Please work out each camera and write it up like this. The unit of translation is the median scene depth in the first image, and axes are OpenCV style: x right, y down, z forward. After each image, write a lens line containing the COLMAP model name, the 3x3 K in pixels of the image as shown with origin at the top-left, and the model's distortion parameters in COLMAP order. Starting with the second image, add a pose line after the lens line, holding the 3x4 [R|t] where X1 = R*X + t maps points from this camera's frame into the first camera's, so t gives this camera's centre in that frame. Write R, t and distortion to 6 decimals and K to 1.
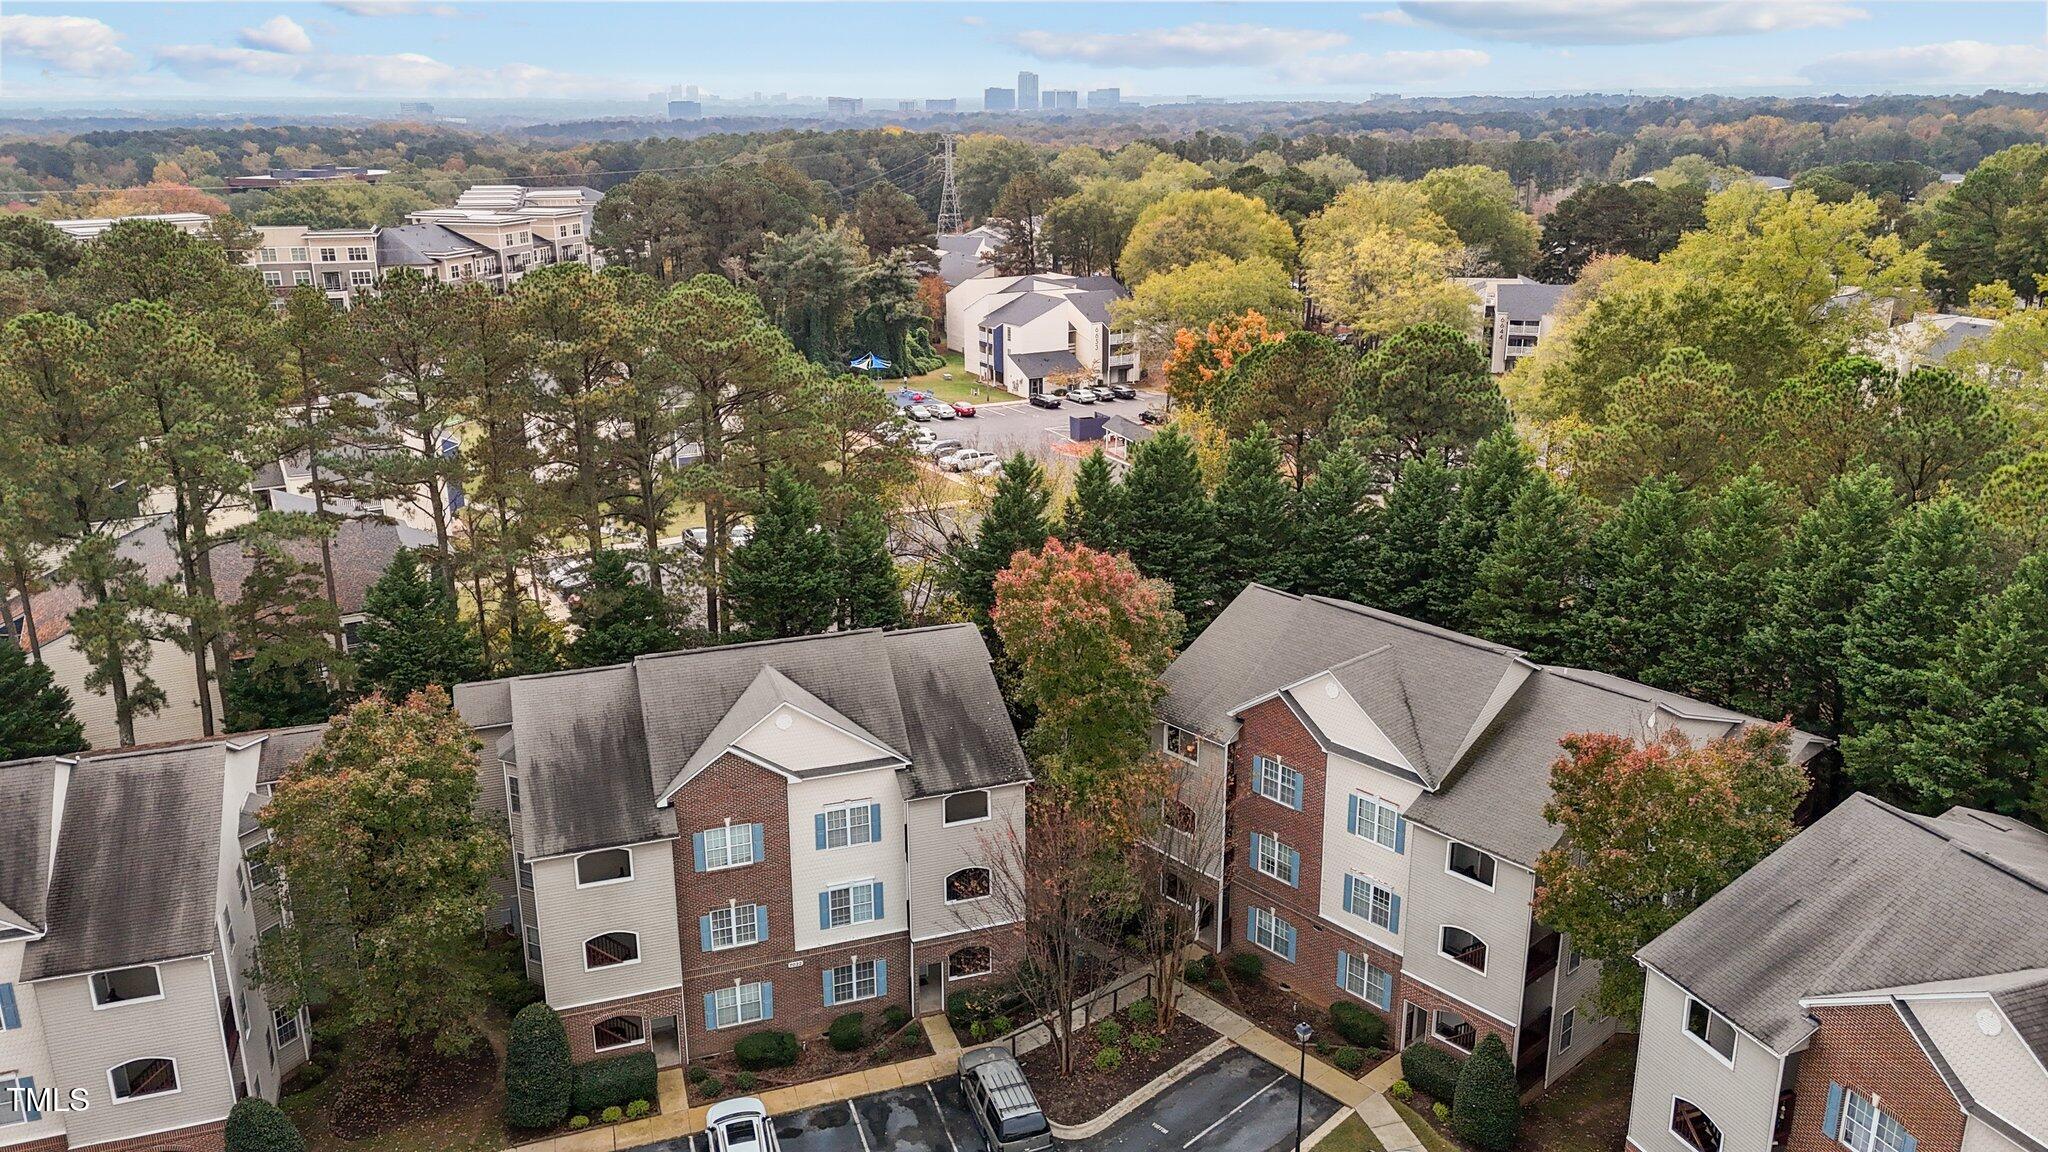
lens RADIAL K [[1500.2, 0, 1028.5], [0, 1500.2, 576.2], [0, 0, 1]] dist [0.078433, -0.074324]
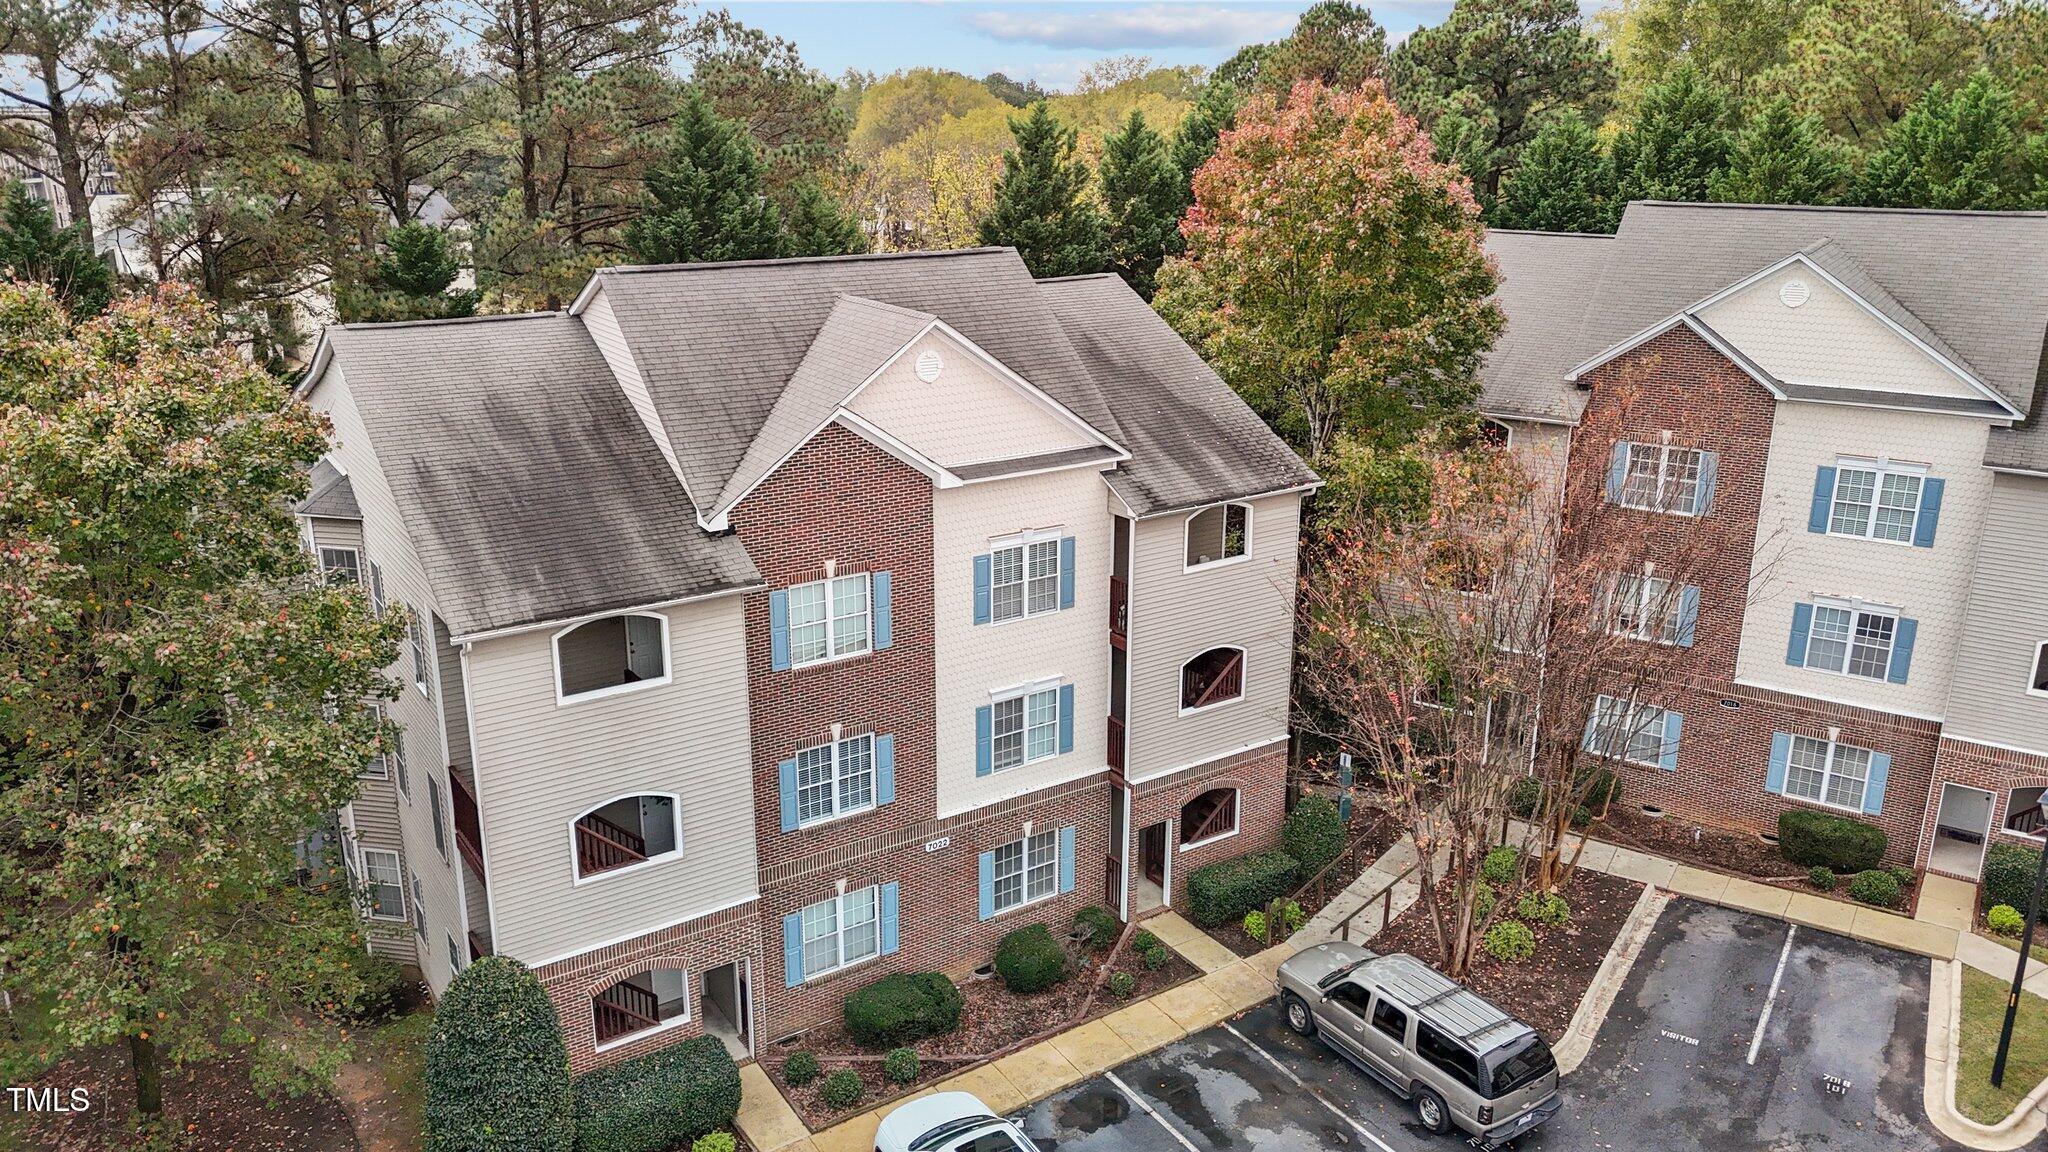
lens RADIAL K [[1500.2, 0, 1028.5], [0, 1500.2, 576.2], [0, 0, 1]] dist [0.078433, -0.074324]
pose [[0.968193, -0.069395, 0.240387, -0.248664], [0.069927, 0.997532, 0.006330, 0.161731], [-0.240233, 0.010681, 0.970656, 0.473363]]
